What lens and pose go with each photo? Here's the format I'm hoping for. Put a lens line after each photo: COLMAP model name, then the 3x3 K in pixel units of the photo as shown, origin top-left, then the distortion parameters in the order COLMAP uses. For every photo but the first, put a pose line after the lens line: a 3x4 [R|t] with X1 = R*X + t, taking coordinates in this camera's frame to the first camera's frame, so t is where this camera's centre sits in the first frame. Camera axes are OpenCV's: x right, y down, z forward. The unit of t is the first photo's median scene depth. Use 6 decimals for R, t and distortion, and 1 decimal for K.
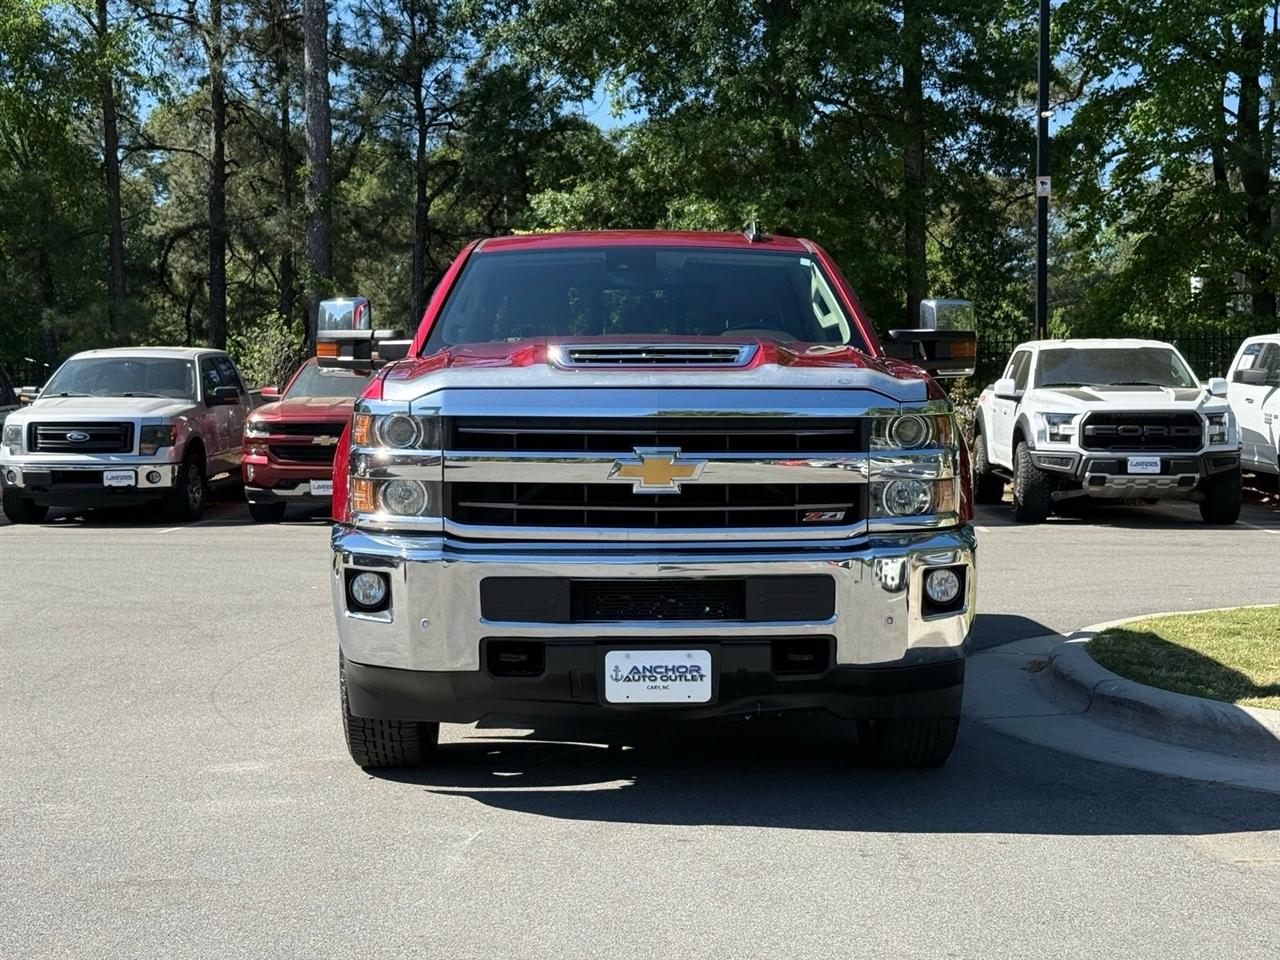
lens RADIAL K [[1814.0, 0, 671.3], [0, 1814.0, 484.3], [0, 0, 1]] dist [0.070448, 0.045701]
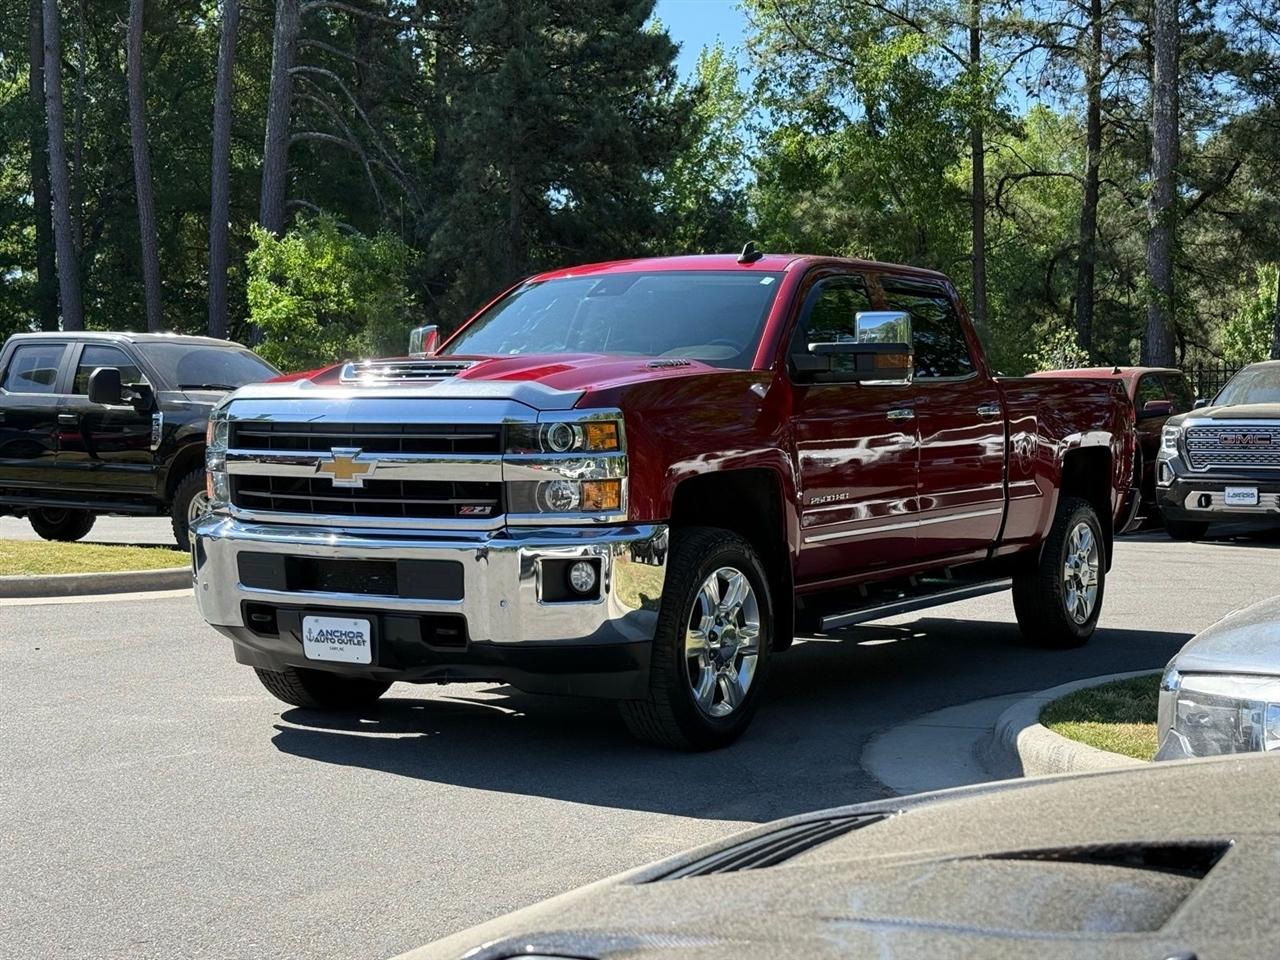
lens RADIAL K [[1814.0, 0, 671.3], [0, 1814.0, 484.3], [0, 0, 1]] dist [0.070448, 0.045701]
pose [[0.840804, 0.017924, -0.541043, 0.812564], [-0.022576, 0.999743, -0.001964, 0.000885], [0.540868, 0.013866, 0.840993, 0.106590]]
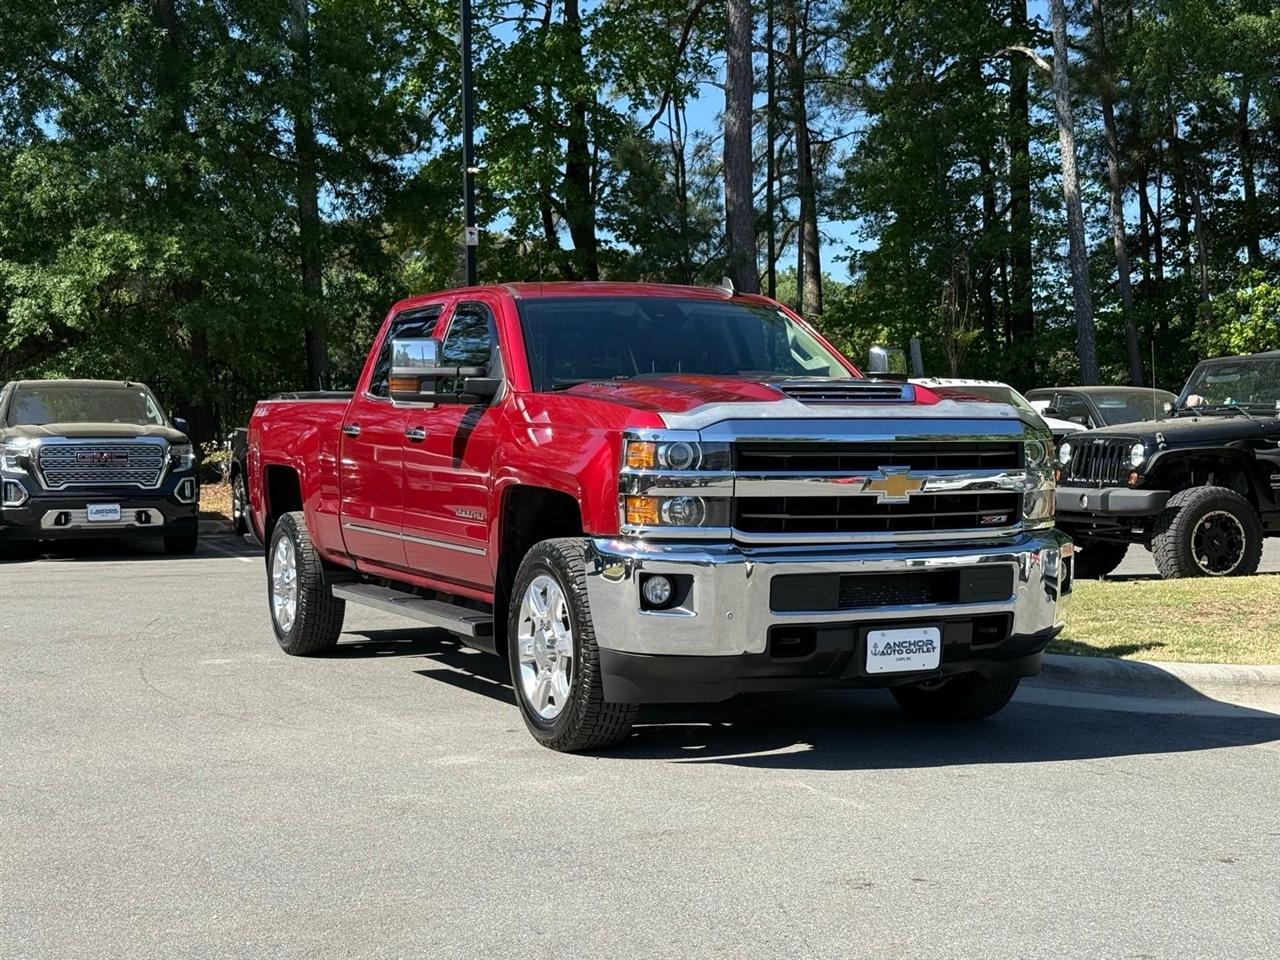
lens RADIAL K [[1764.4, 0, 640.0], [0, 1764.4, 480.0], [0, 0, 1]] dist [0.218682, -0.479126]
pose [[0.914079, -0.014679, 0.405271, -0.653810], [0.022422, 0.999645, -0.014365, 0.002565], [-0.404916, 0.022218, 0.914084, -0.042515]]
